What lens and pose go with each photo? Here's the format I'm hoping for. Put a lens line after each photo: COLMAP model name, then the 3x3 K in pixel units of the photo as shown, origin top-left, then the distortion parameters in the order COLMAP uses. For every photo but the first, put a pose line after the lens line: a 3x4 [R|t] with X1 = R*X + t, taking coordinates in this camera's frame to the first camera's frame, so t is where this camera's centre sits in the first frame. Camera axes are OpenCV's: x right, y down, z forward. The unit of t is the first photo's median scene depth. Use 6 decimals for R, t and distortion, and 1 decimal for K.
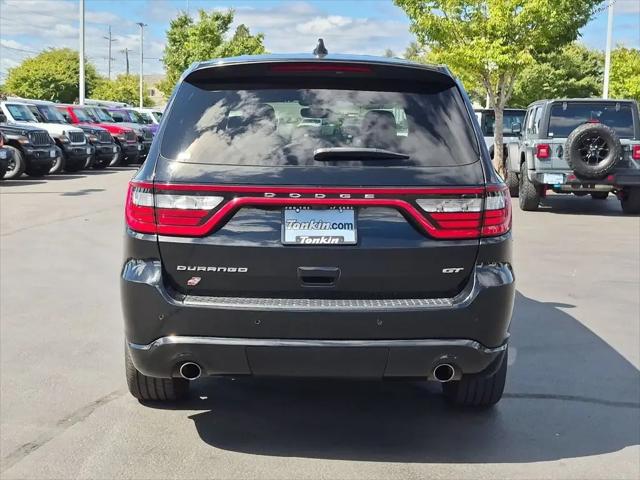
lens RADIAL K [[1028.9, 0, 302.3], [0, 1028.9, 233.8], [0, 0, 1]] dist [0.053442, 0.000000]
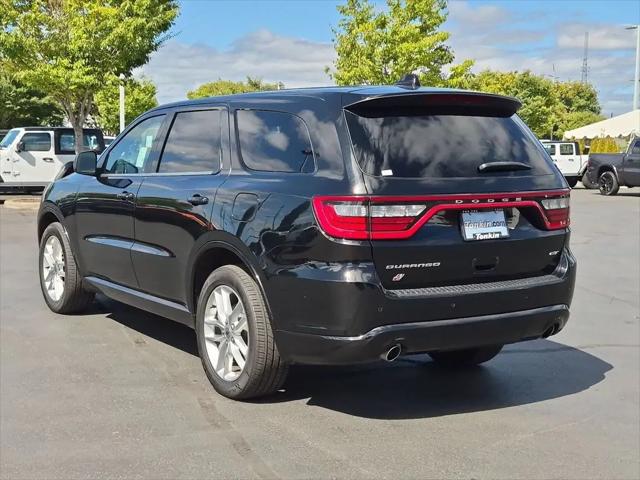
lens RADIAL K [[1018.9, 0, 296.6], [0, 1018.9, 257.5], [0, 0, 1]] dist [0.174907, 0.000000]
pose [[0.834498, -0.070950, 0.546424, -0.852662], [0.067658, 0.997365, 0.026175, -0.015805], [-0.546841, 0.015127, 0.837100, 0.075191]]
